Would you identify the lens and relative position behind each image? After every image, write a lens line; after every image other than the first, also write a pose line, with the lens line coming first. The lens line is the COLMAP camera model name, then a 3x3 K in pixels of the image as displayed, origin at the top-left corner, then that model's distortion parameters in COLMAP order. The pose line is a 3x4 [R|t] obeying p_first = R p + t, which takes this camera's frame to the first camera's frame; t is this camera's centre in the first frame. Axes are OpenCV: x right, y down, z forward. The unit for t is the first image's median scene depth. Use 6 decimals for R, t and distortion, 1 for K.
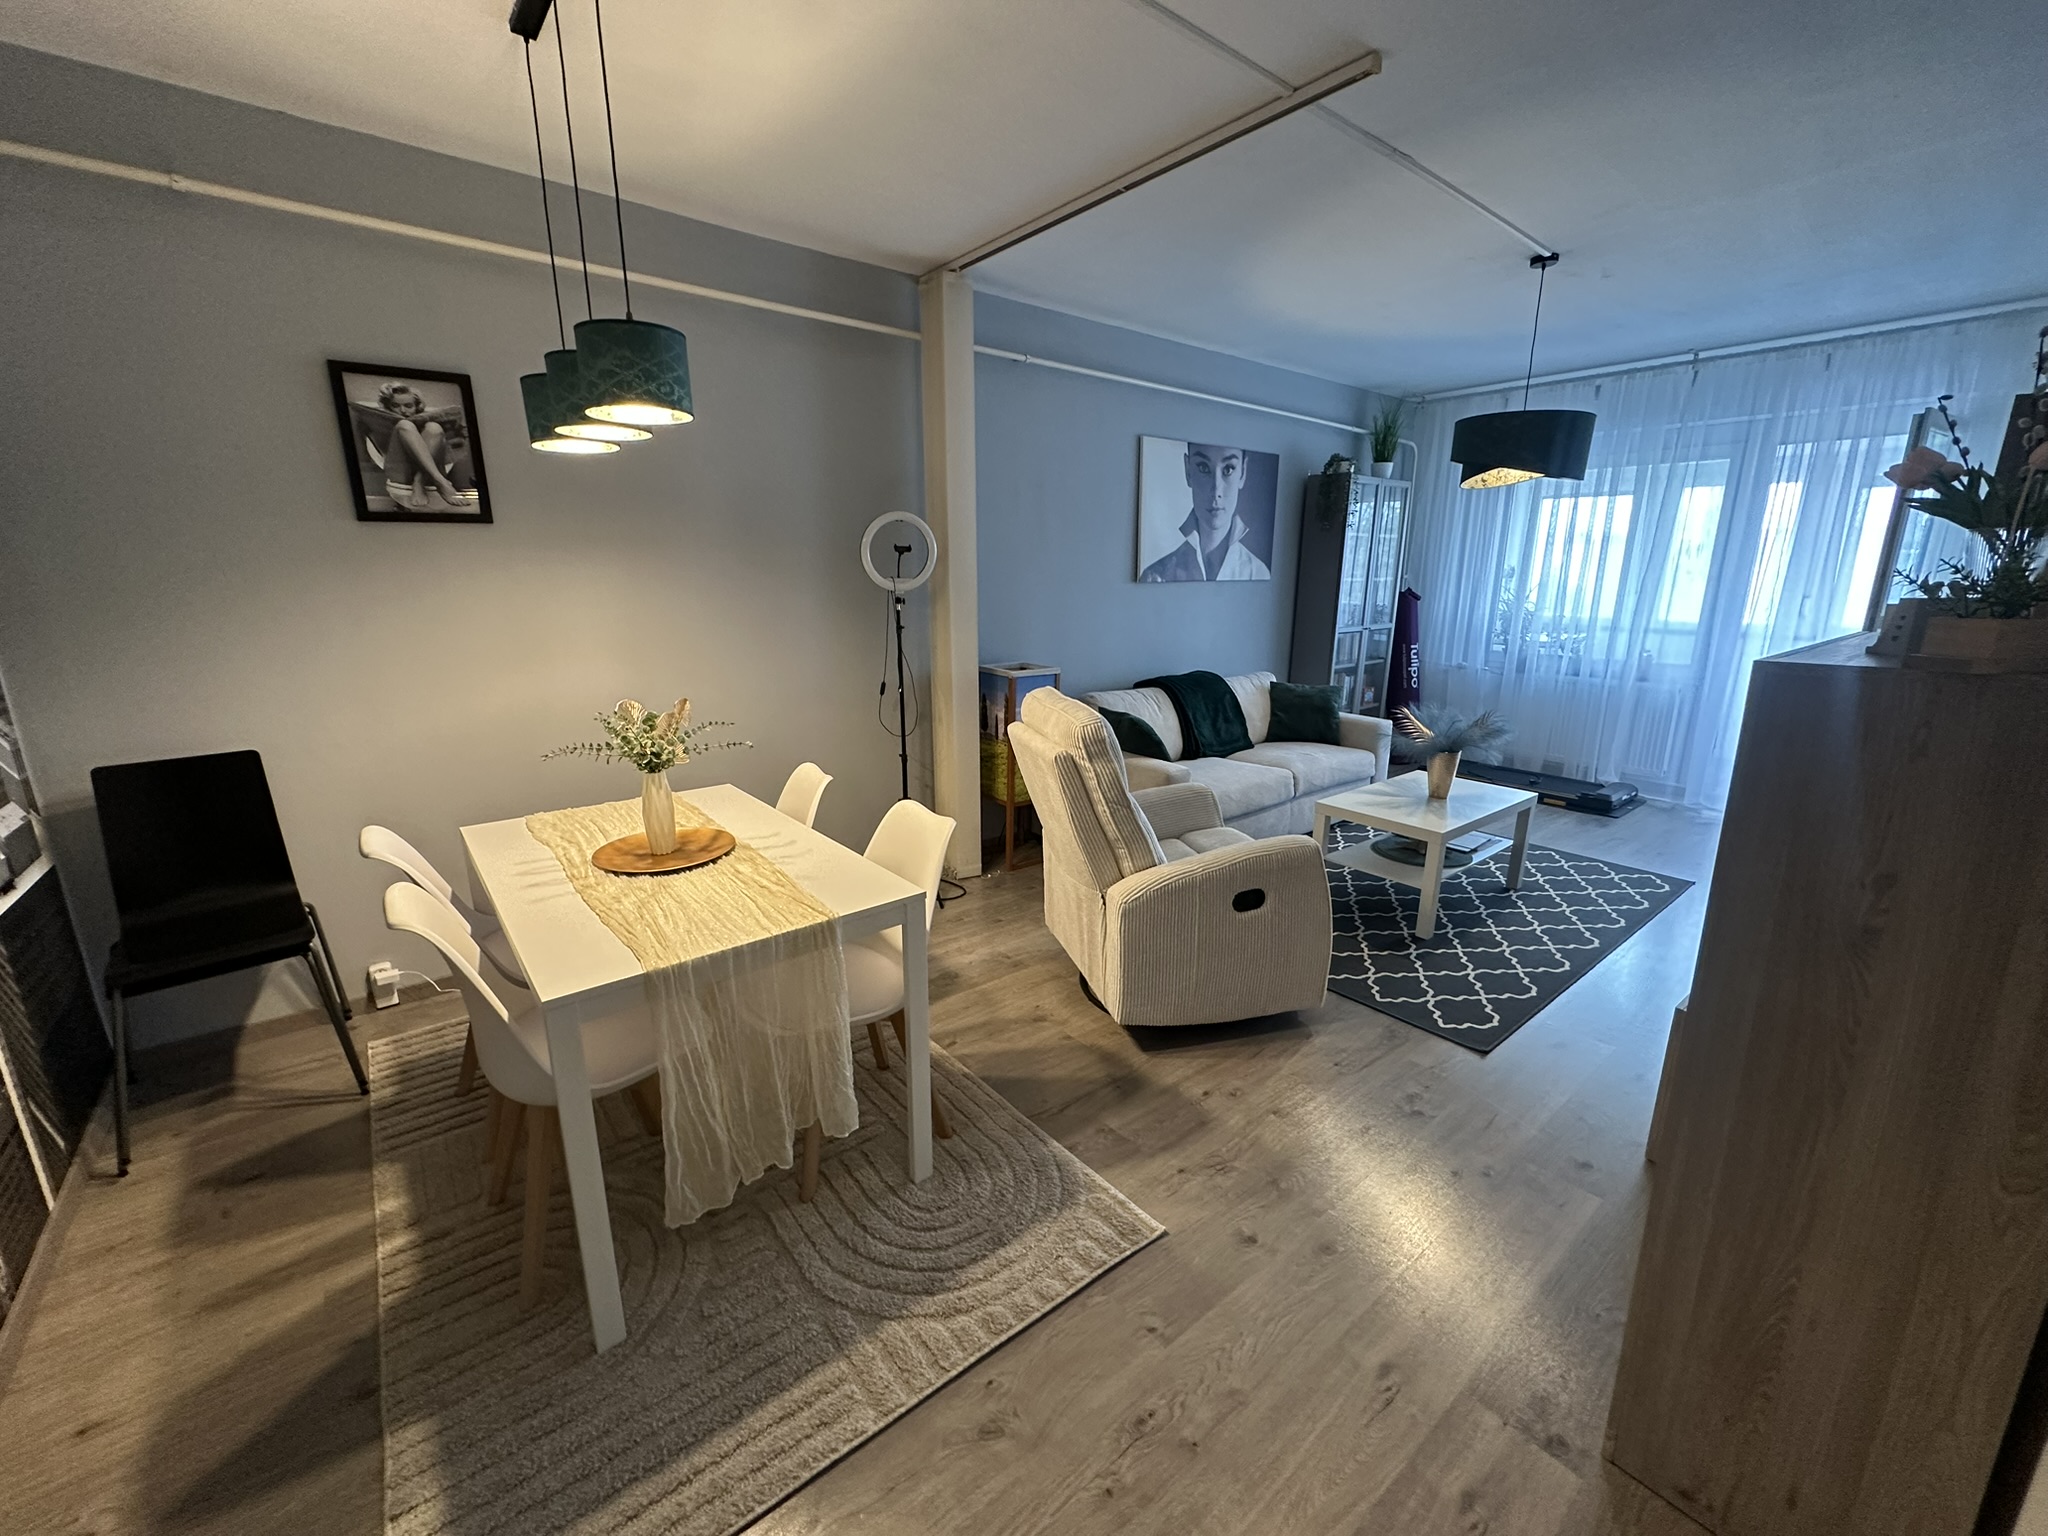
lens RADIAL K [[811.7, 0, 1021.6], [0, 811.7, 767.4], [0, 0, 1]] dist [-0.004918, -0.000001]
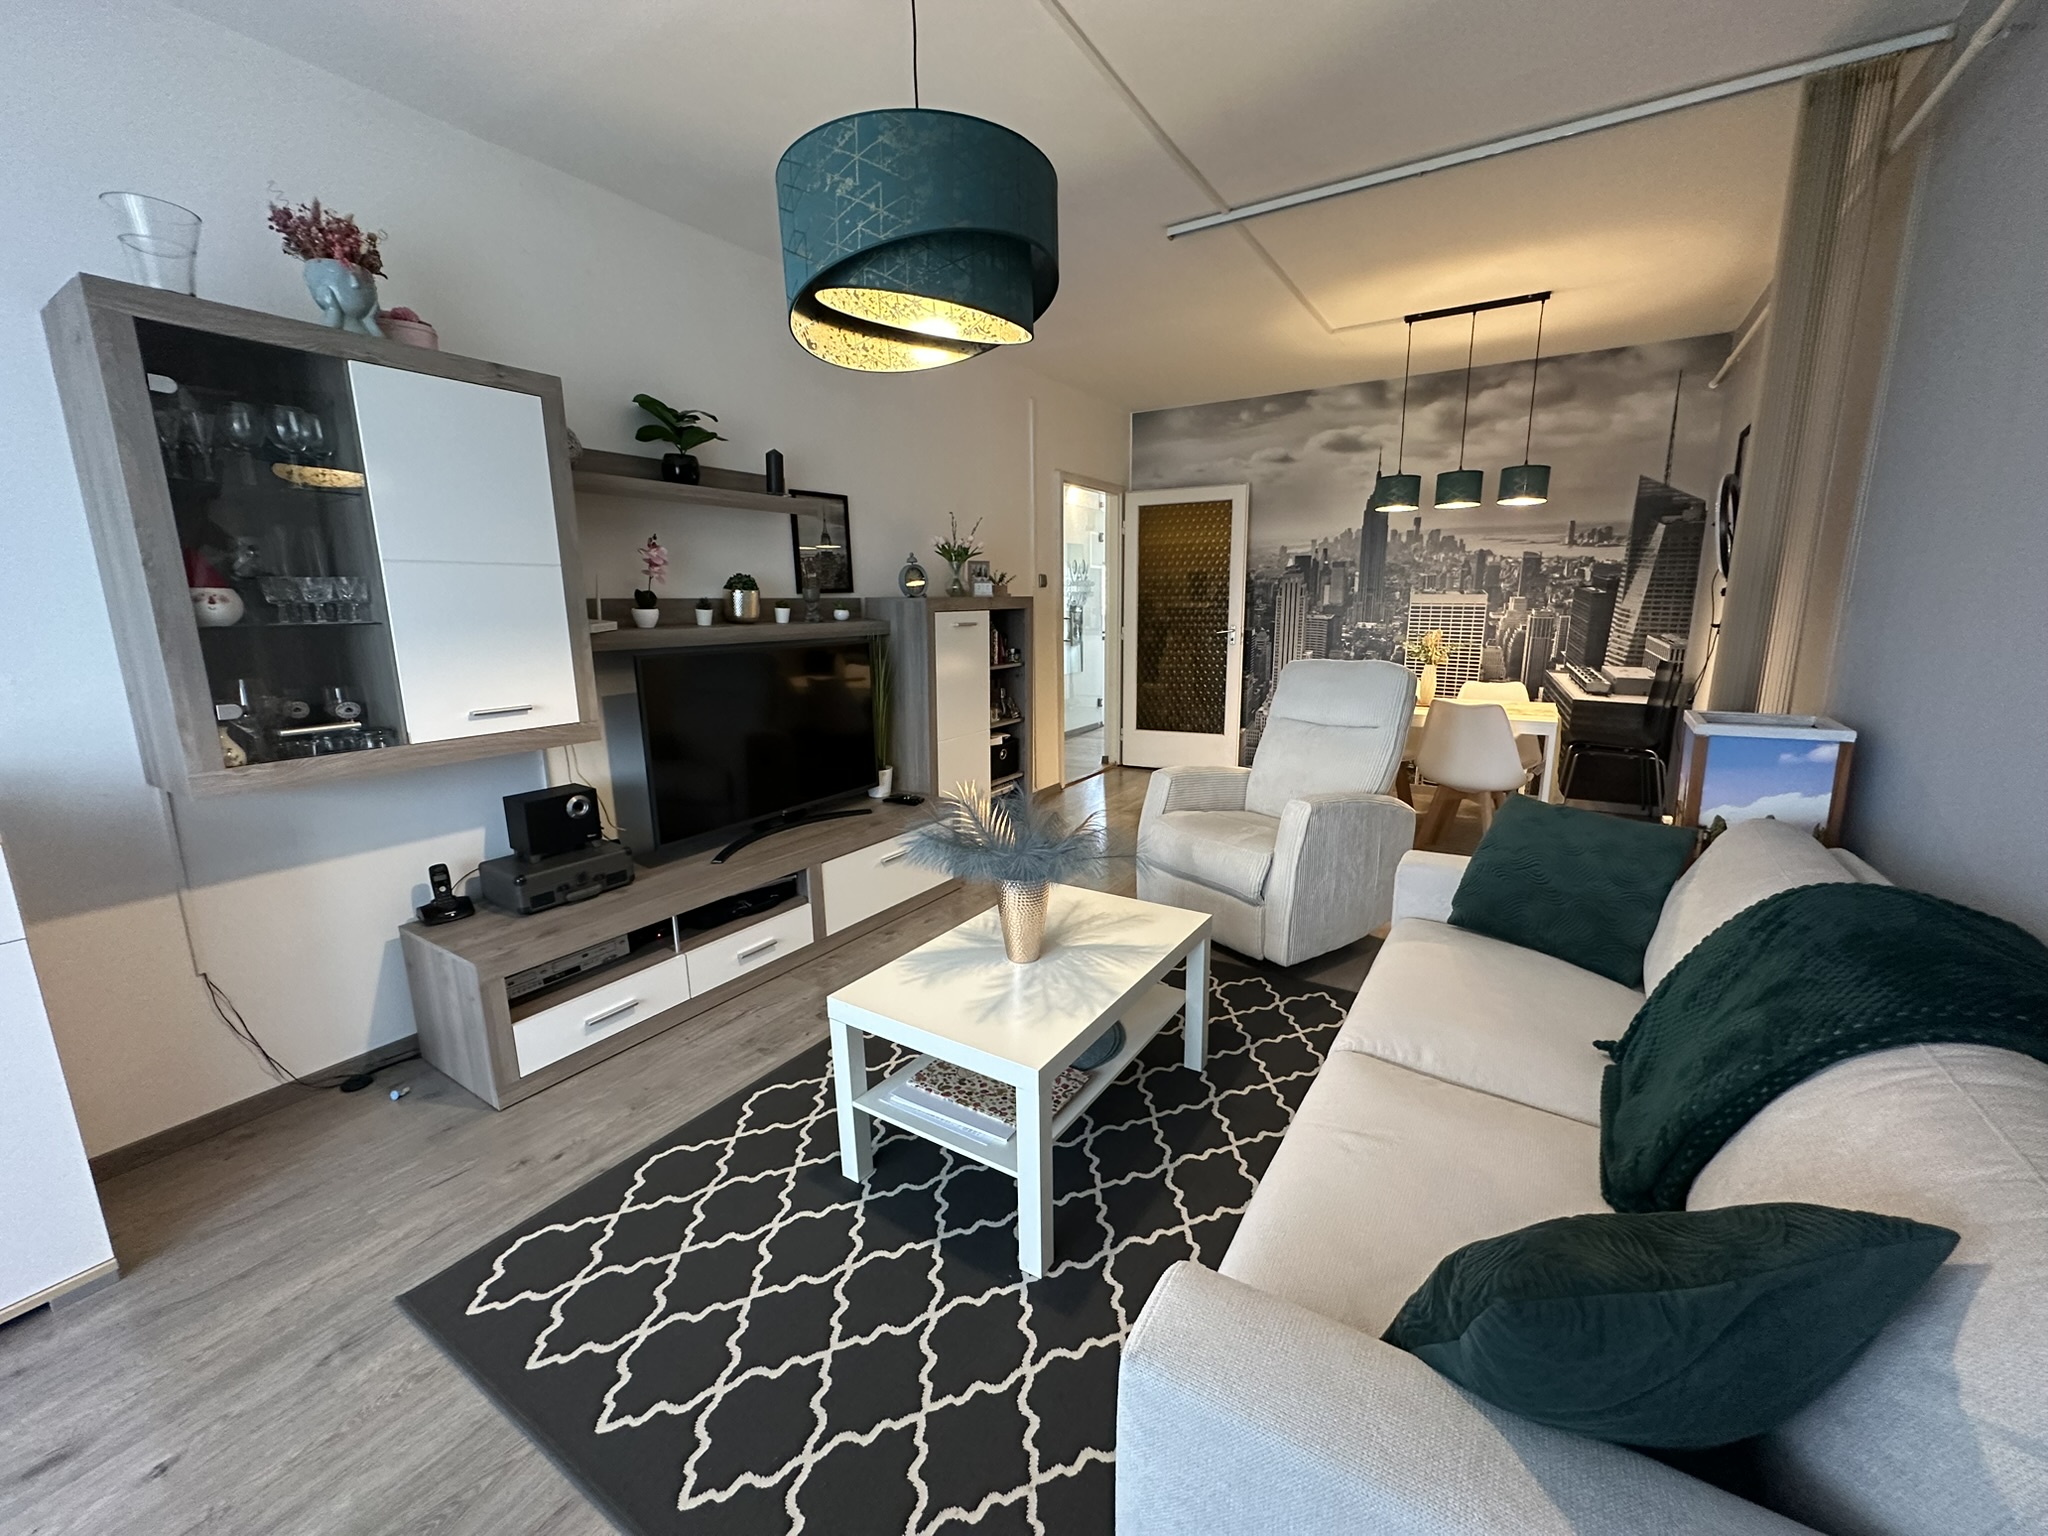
lens RADIAL K [[811.7, 0, 1021.6], [0, 811.7, 767.4], [0, 0, 1]] dist [-0.004918, -0.000001]
pose [[-0.945488, 0.076293, -0.316594, 0.530228], [-0.066322, 0.906686, 0.416560, -0.239700], [0.318832, 0.414850, -0.852201, 1.102189]]
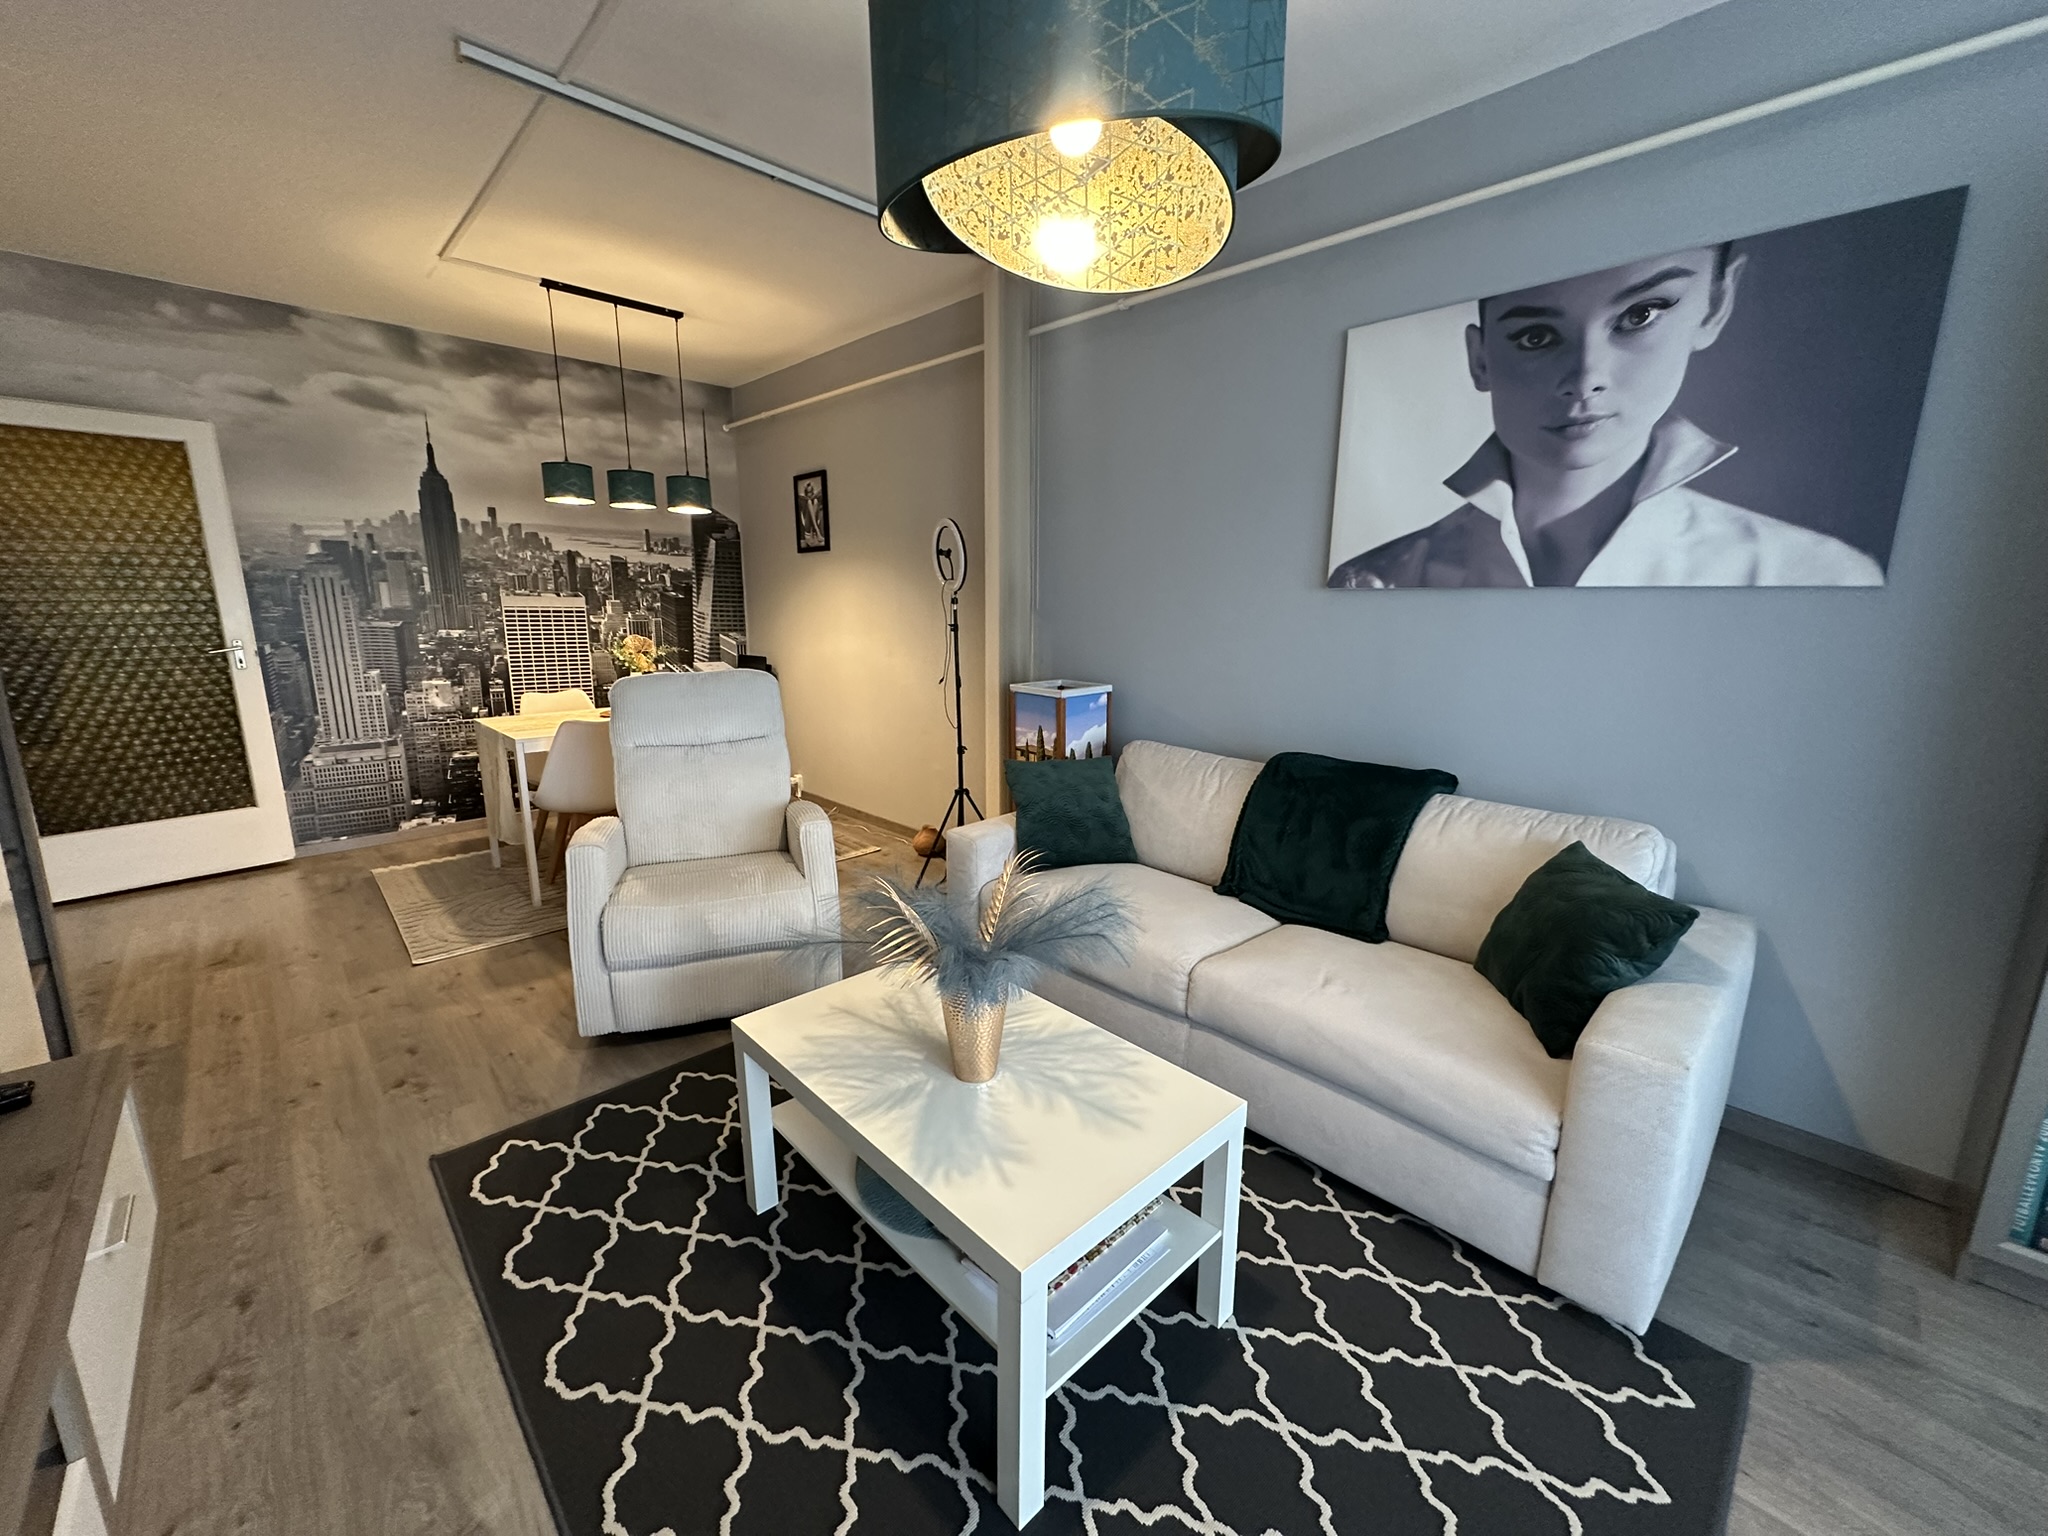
lens RADIAL K [[811.7, 0, 1021.6], [0, 811.7, 767.4], [0, 0, 1]] dist [-0.004918, -0.000001]
pose [[0.095118, 0.205875, -0.973945, 0.699388], [-0.244016, 0.953353, 0.177691, -0.153357], [0.965095, 0.220756, 0.140918, 0.724926]]
